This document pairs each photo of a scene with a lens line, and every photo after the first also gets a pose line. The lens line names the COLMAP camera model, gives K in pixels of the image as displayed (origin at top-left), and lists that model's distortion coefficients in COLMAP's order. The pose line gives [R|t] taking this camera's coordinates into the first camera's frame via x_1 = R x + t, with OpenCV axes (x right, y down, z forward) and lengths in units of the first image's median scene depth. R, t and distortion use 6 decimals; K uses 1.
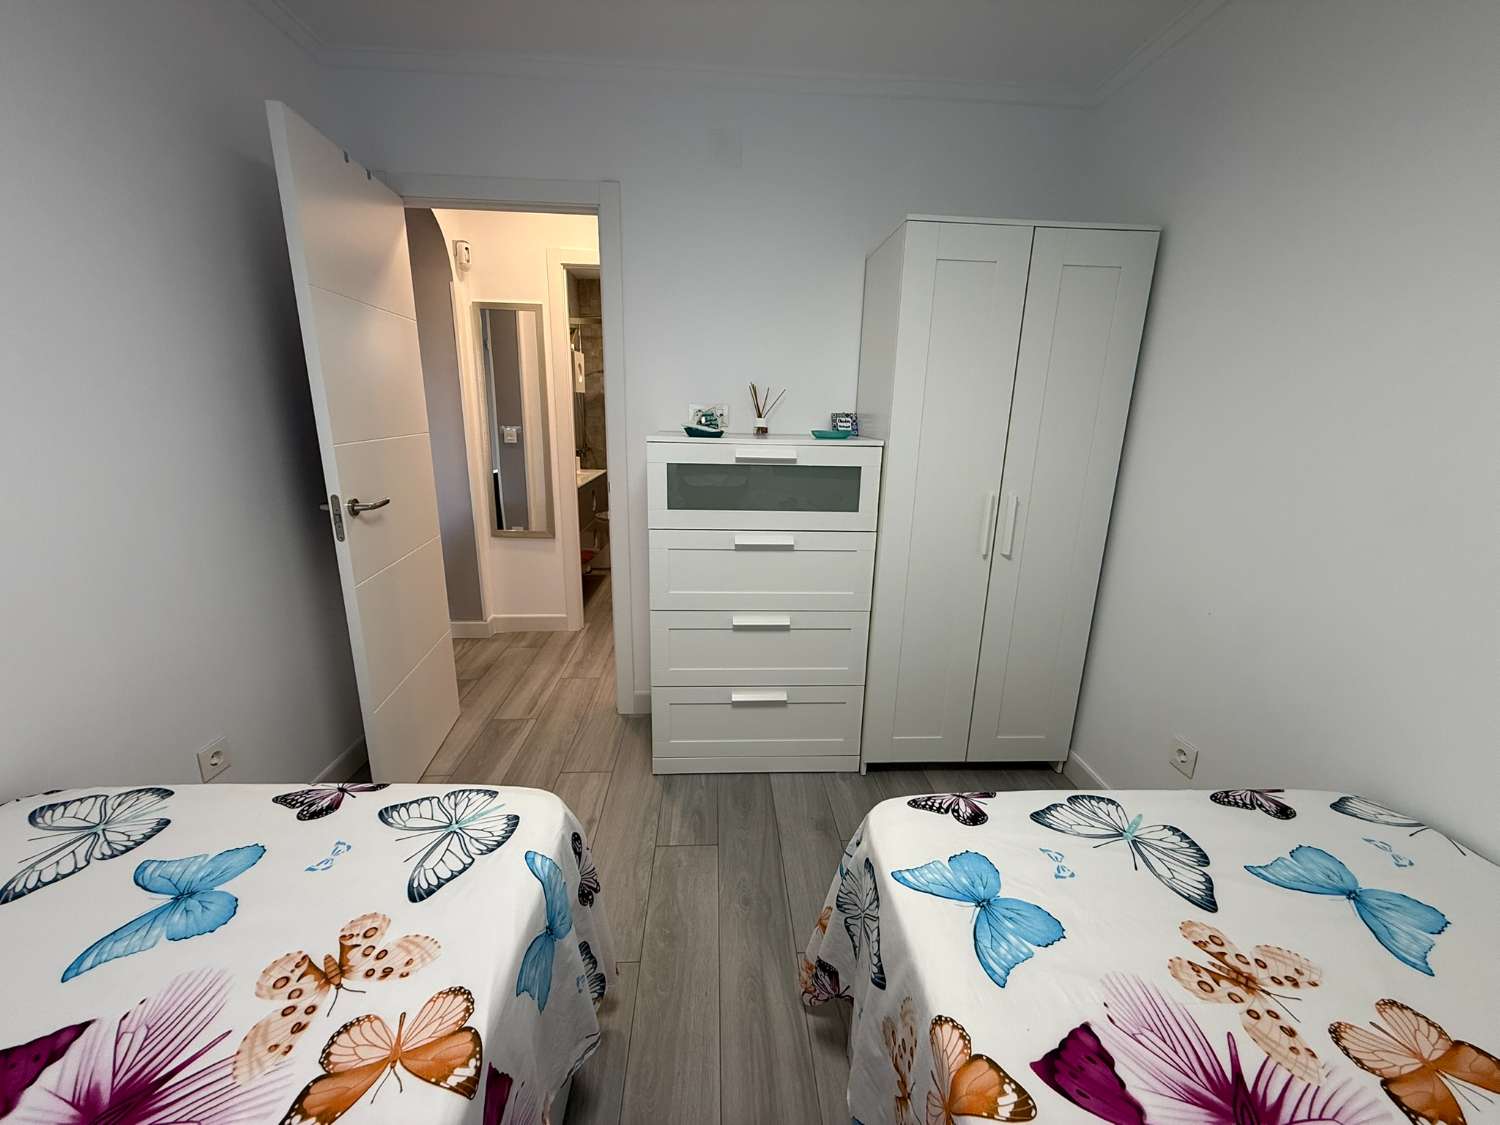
lens RADIAL K [[594.9, 0, 749.2], [0, 594.9, 560.3], [0, 0, 1]] dist [-0.000222, -0.000023]
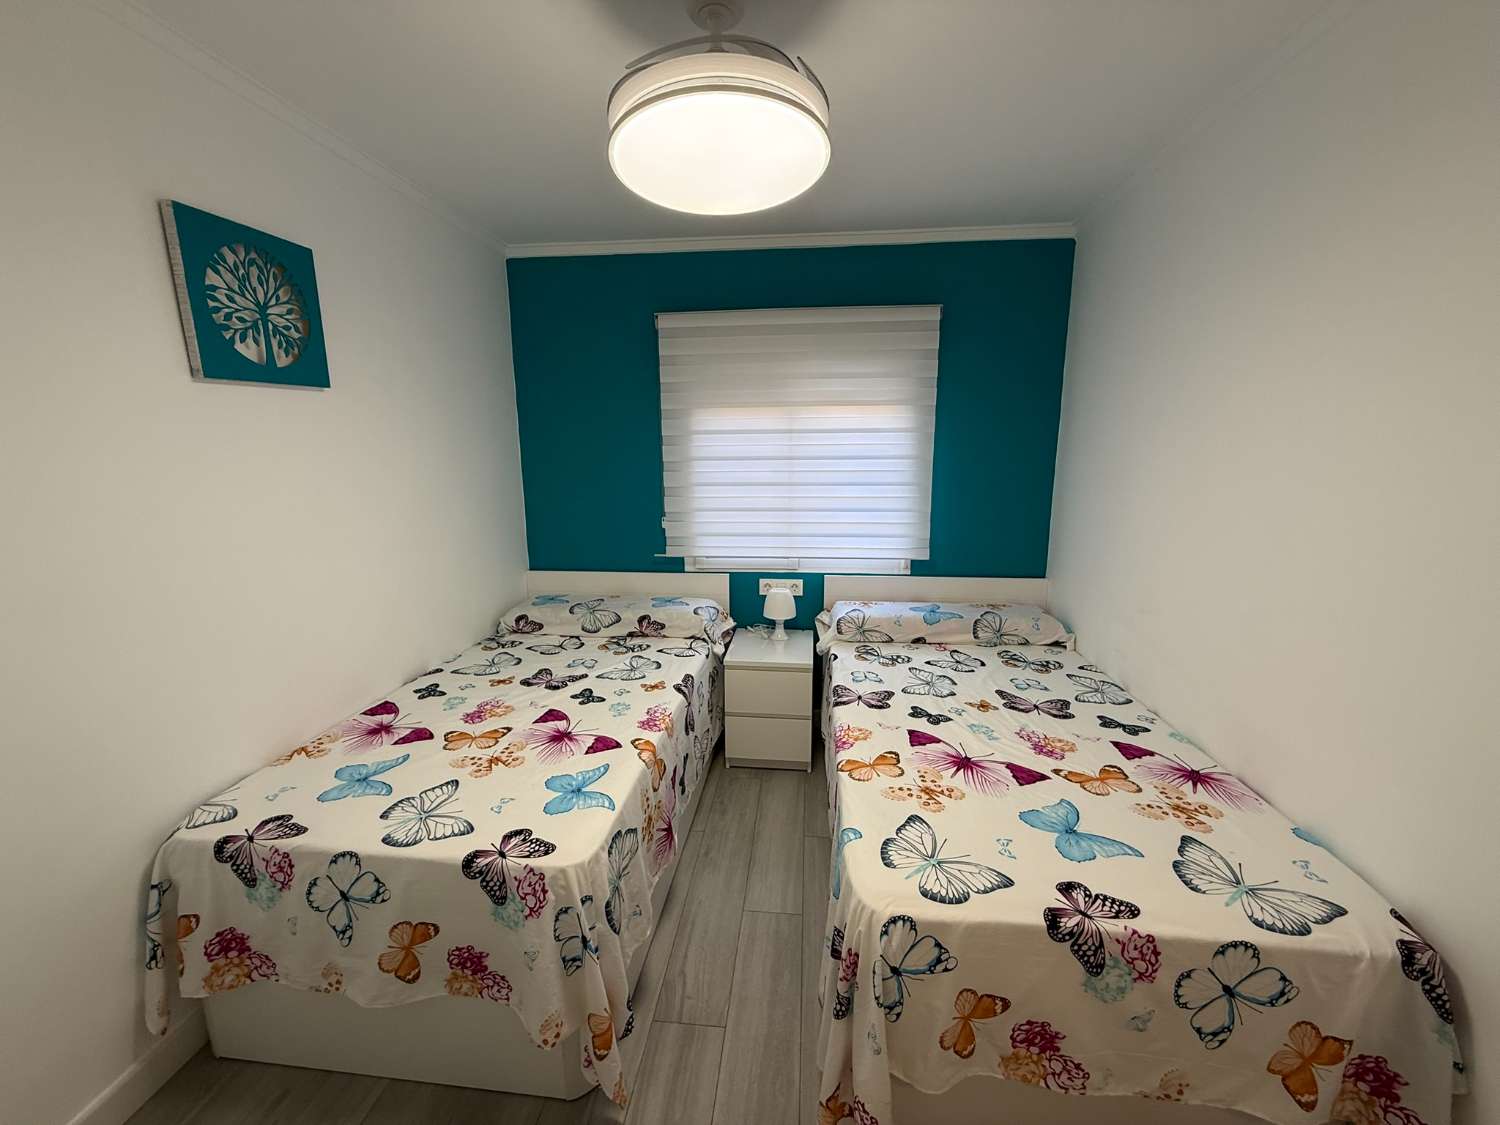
lens RADIAL K [[595.3, 0, 748.4], [0, 595.3, 559.7], [0, 0, 1]] dist [0.000127, 0.000021]
pose [[-0.987215, -0.044137, 0.153159, -0.263339], [0.025124, 0.905794, 0.422974, -0.594942], [-0.157399, 0.421414, -0.893105, 1.766640]]
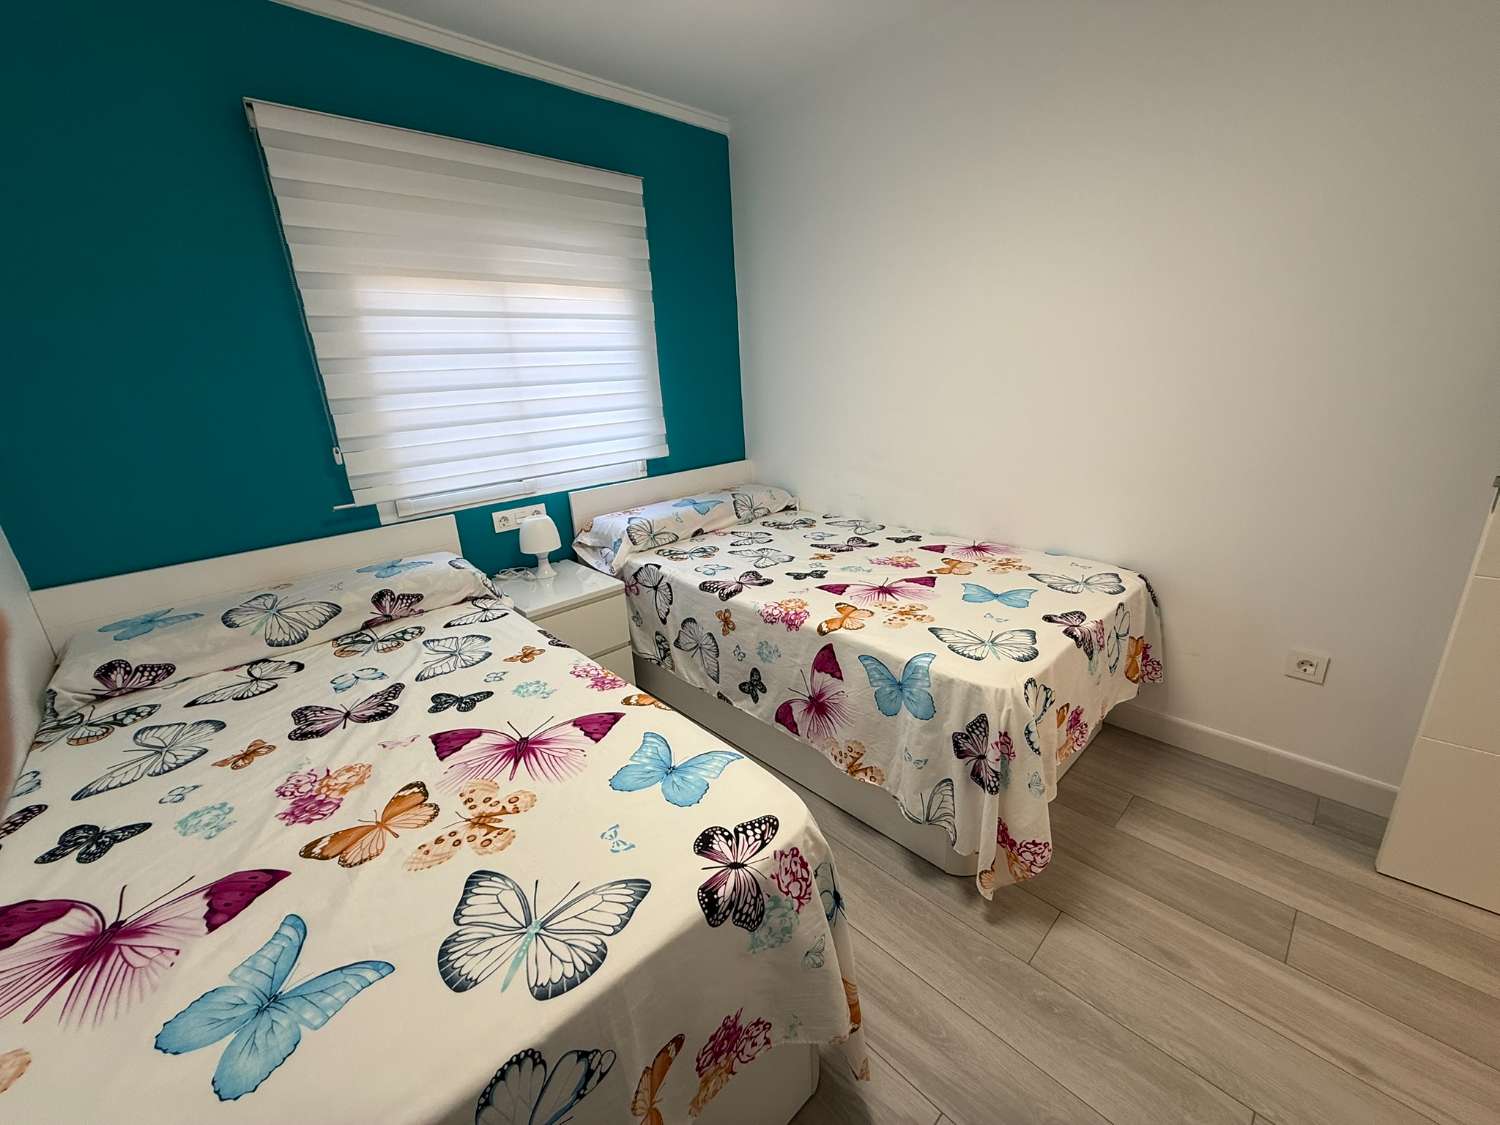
lens RADIAL K [[597.1, 0, 748.0], [0, 597.1, 559.8], [0, 0, 1]] dist [-0.001097, 0.000022]
pose [[-0.765839, 0.210920, -0.607457, 0.752587], [-0.124820, 0.877946, 0.462203, -0.313260], [0.630802, 0.429795, -0.646038, 1.389679]]
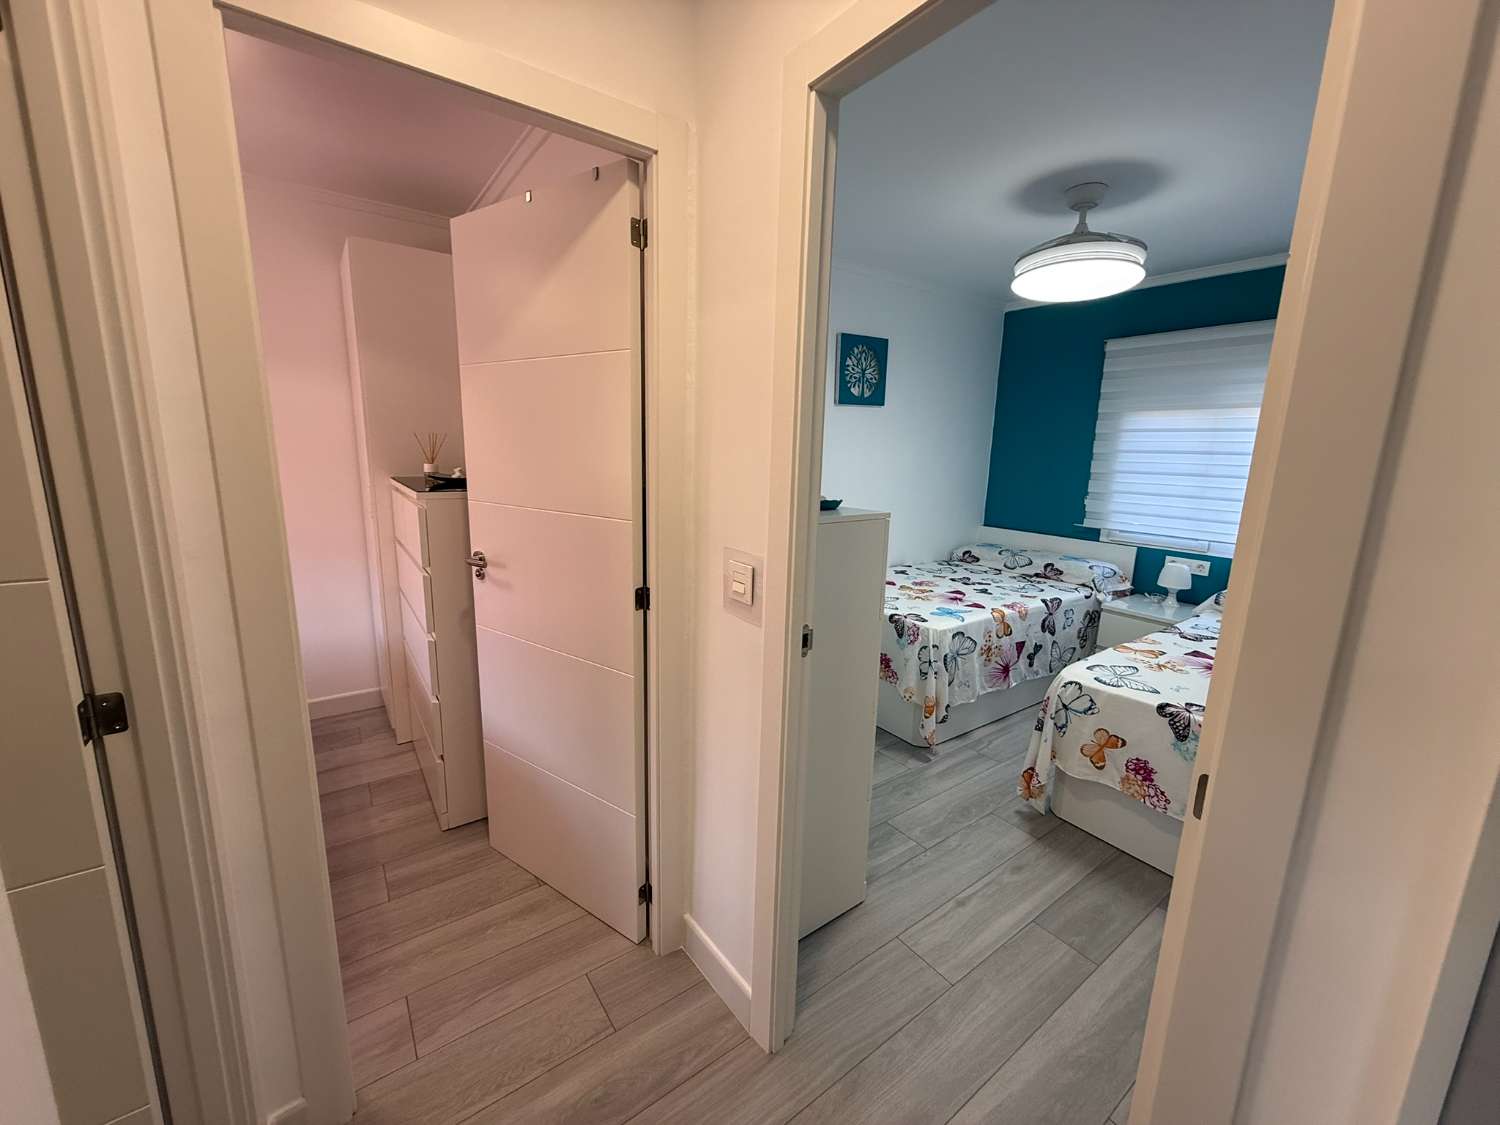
lens RADIAL K [[594.9, 0, 749.2], [0, 594.9, 560.3], [0, 0, 1]] dist [-0.000222, -0.000023]
pose [[-0.538608, -0.194487, 0.819803, -1.340710], [0.173083, 0.926703, 0.333563, -0.798468], [-0.824587, 0.321553, -0.465467, 2.728628]]
